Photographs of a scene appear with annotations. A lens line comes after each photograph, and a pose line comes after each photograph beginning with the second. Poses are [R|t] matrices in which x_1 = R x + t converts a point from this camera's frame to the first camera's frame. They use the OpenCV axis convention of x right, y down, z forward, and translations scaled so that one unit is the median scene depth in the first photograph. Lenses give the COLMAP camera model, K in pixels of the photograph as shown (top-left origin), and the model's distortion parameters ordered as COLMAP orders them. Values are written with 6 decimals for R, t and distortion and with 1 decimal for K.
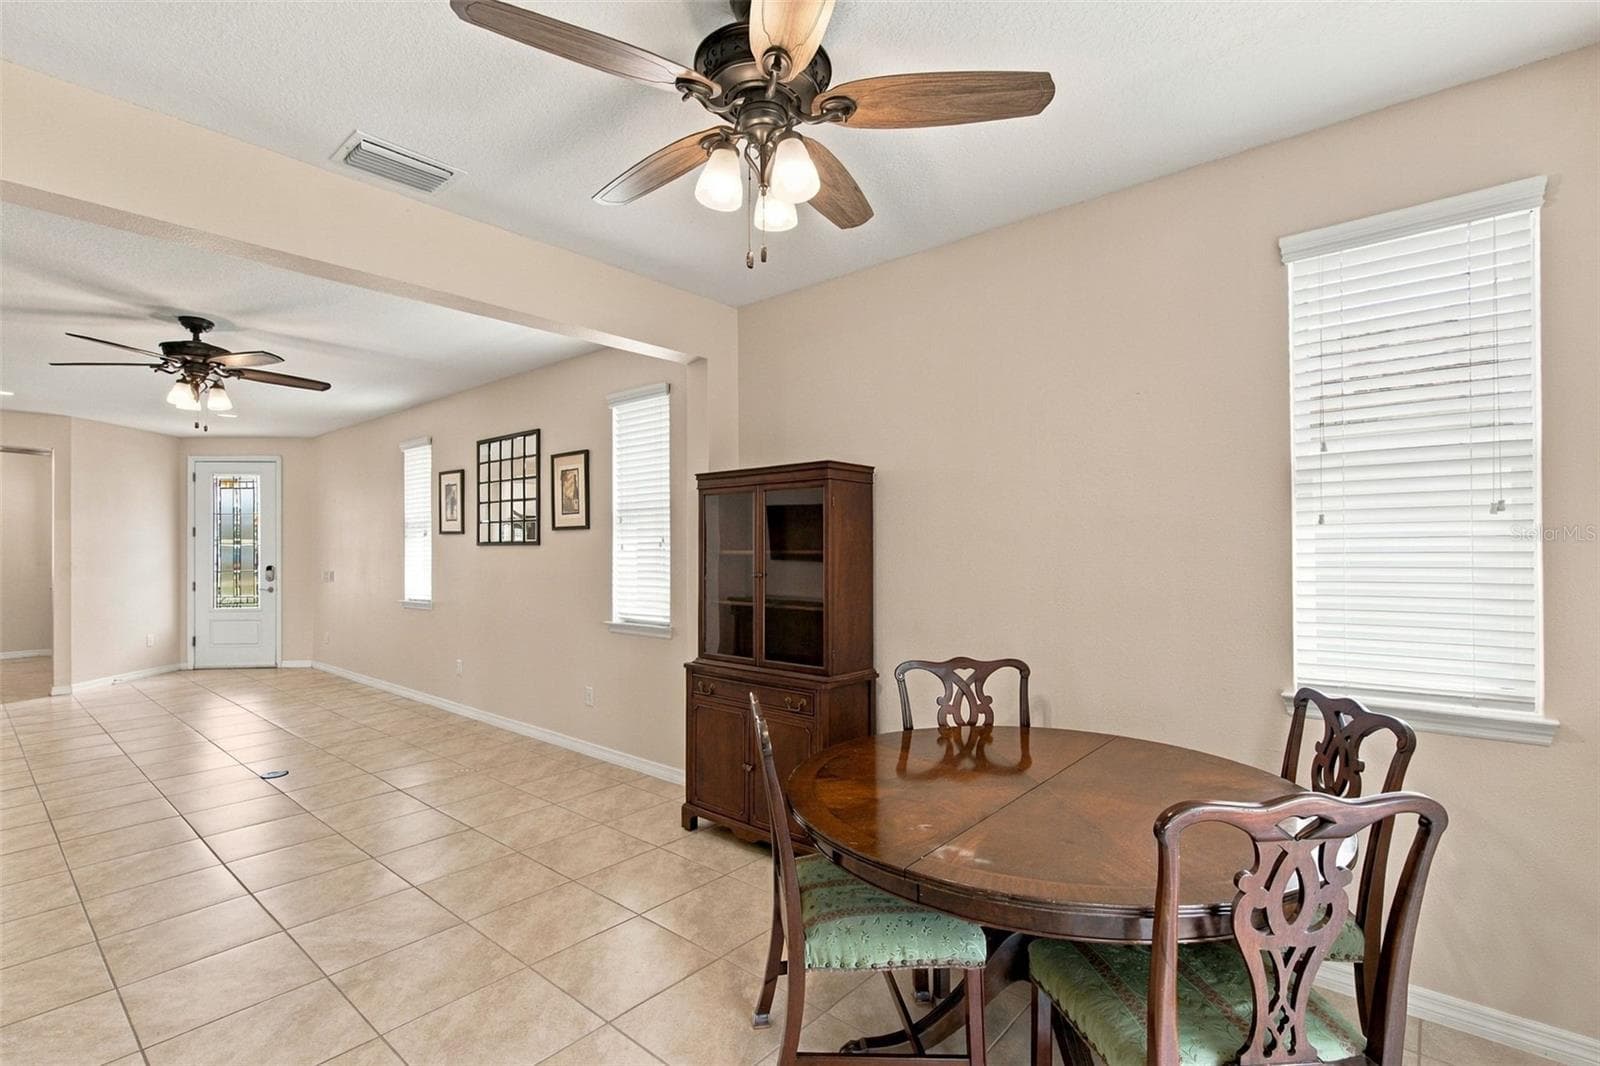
lens RADIAL K [[733.1, 0, 804.6], [0, 733.1, 539.3], [0, 0, 1]] dist [-0.002113, -0.000039]
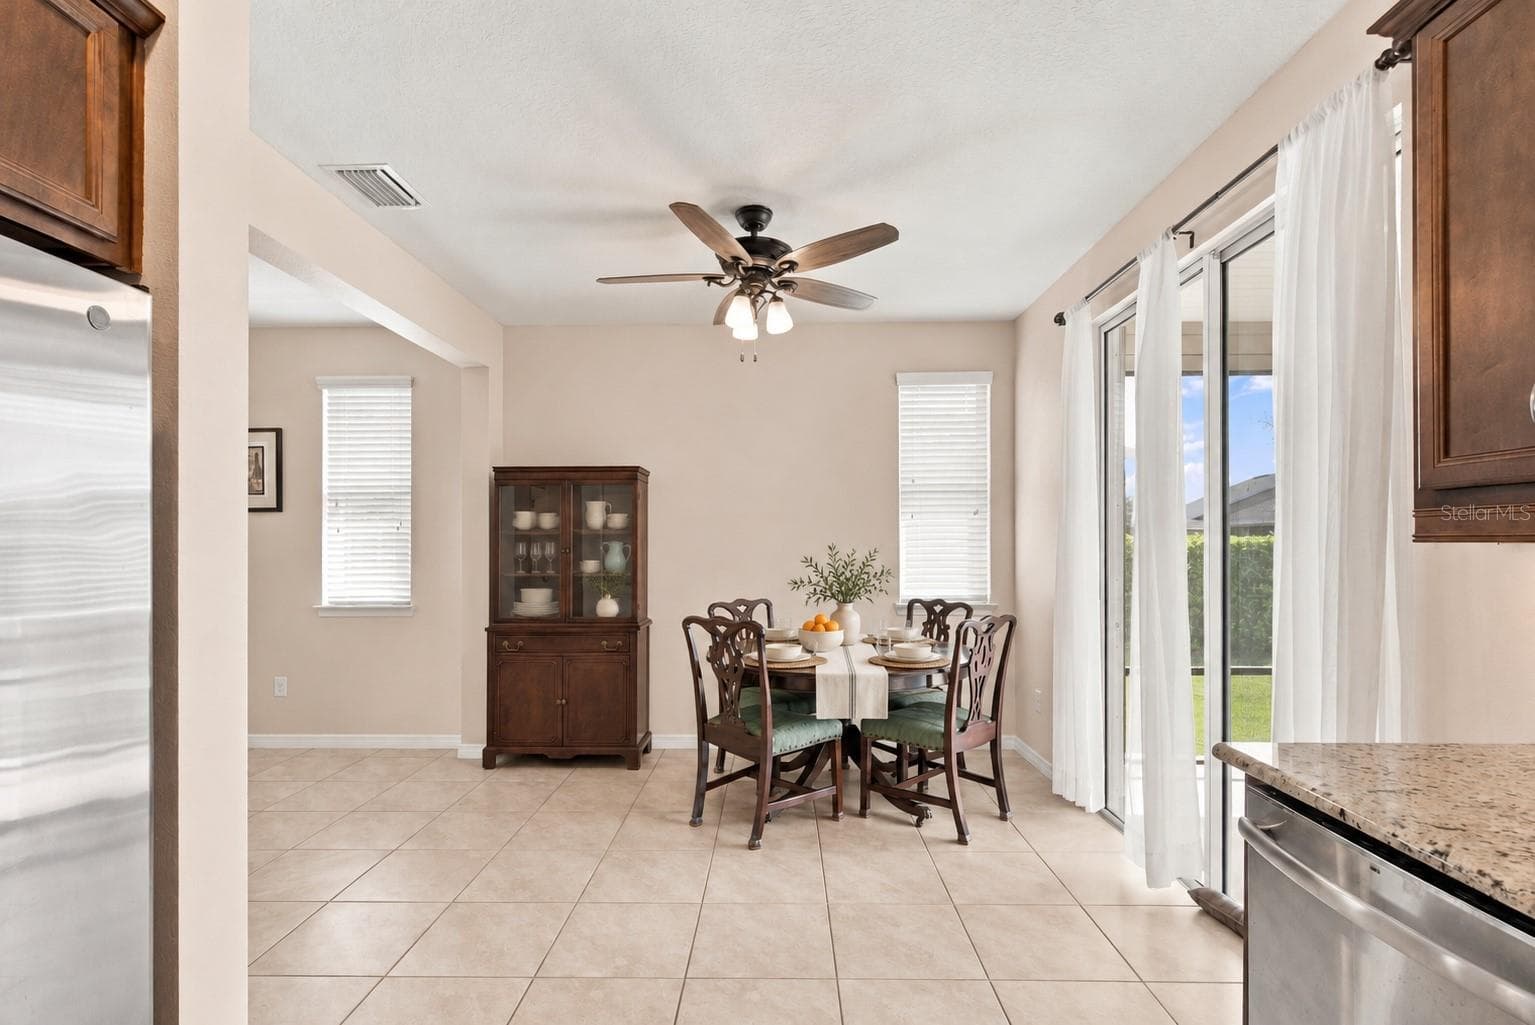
lens RADIAL K [[731.3, 0, 769.0], [0, 731.3, 540.1], [0, 0, 1]] dist [-0.000386, 0.000024]
pose [[0.768790, 0.006203, 0.639471, -0.512001], [-0.006893, 0.999975, -0.001413, 0.025108], [-0.639464, -0.003322, 0.768814, -0.172793]]
